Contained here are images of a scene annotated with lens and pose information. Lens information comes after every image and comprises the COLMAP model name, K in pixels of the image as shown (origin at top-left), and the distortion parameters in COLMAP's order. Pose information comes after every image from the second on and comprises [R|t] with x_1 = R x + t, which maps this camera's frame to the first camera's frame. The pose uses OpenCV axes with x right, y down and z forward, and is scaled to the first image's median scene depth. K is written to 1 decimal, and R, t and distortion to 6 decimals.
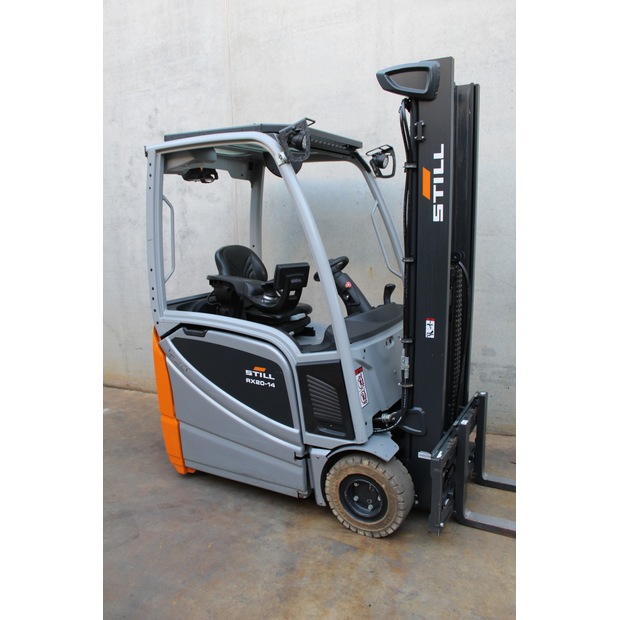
lens RADIAL K [[514.0, 0, 309.0], [0, 514.0, 311.6], [0, 0, 1]] dist [-0.153229, 0.129871]
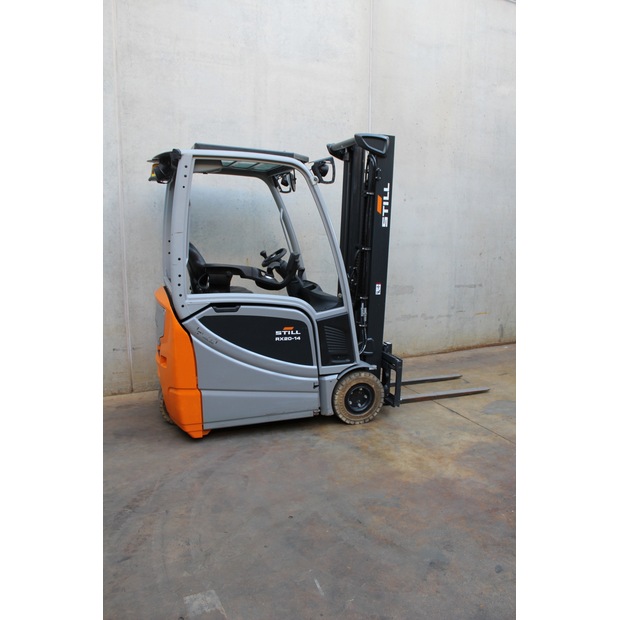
lens RADIAL K [[514.0, 0, 307.2], [0, 514.0, 313.4], [0, 0, 1]] dist [-0.153229, 0.129871]
pose [[0.646244, -0.090211, 0.757780, -1.032697], [0.091962, 0.994958, 0.040019, 0.019847], [-0.757570, 0.043825, 0.651281, 0.056704]]
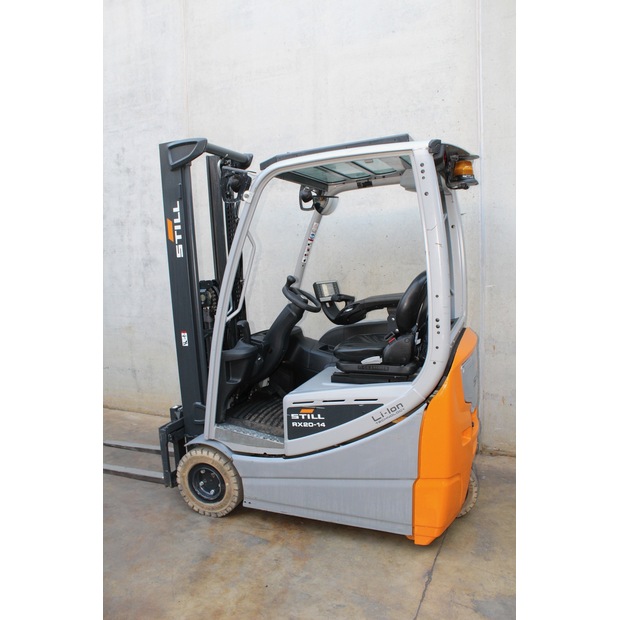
lens RADIAL K [[514.0, 0, 309.5], [0, 514.0, 313.2], [0, 0, 1]] dist [-0.153229, 0.129871]
pose [[0.999964, 0.005353, 0.006536, 0.150378], [-0.005023, 0.998756, -0.049607, 0.014113], [-0.006793, 0.049573, 0.998747, -0.127392]]
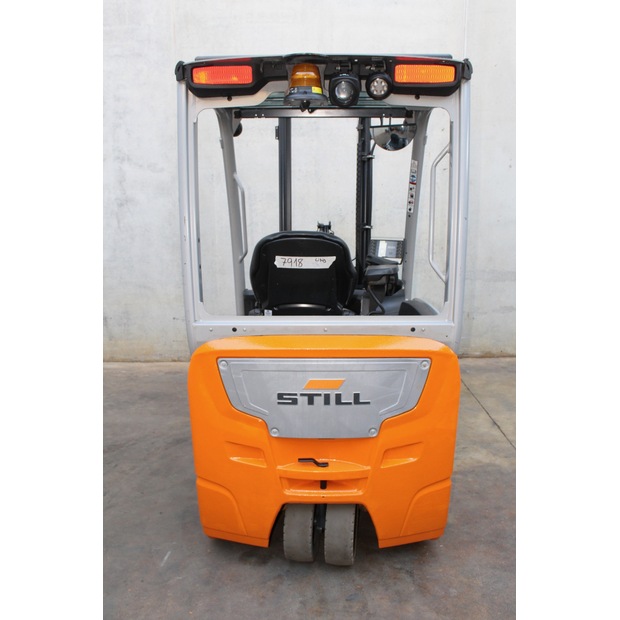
lens RADIAL K [[549.9, 0, 314.5], [0, 549.9, 346.6], [0, 0, 1]] dist [-0.128294, 0.085379]
pose [[0.902245, -0.076774, 0.424335, -0.589235], [0.038220, 0.994388, 0.098648, 0.073144], [-0.429527, -0.072787, 0.900116, -0.269064]]
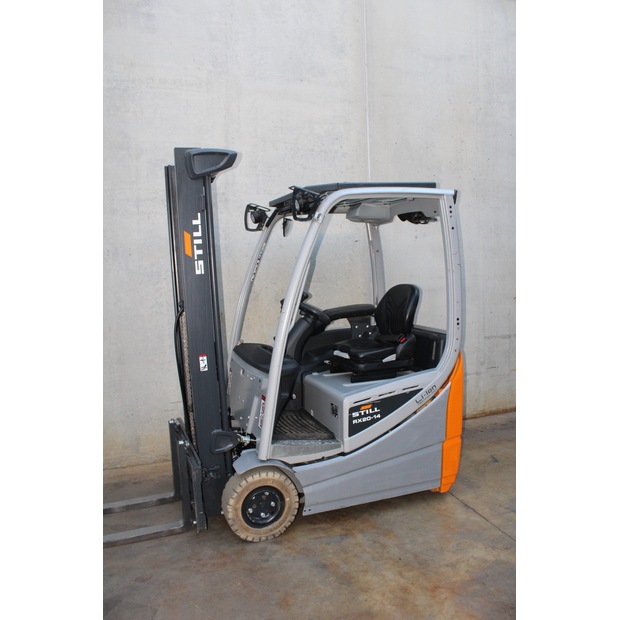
lens RADIAL K [[514.0, 0, 310.4], [0, 514.0, 313.5], [0, 0, 1]] dist [-0.153229, 0.129871]
pose [[0.724608, -0.040883, 0.687948, -0.660587], [0.108969, 0.992478, -0.055796, -0.001793], [-0.680492, 0.115395, 0.723612, 0.095076]]
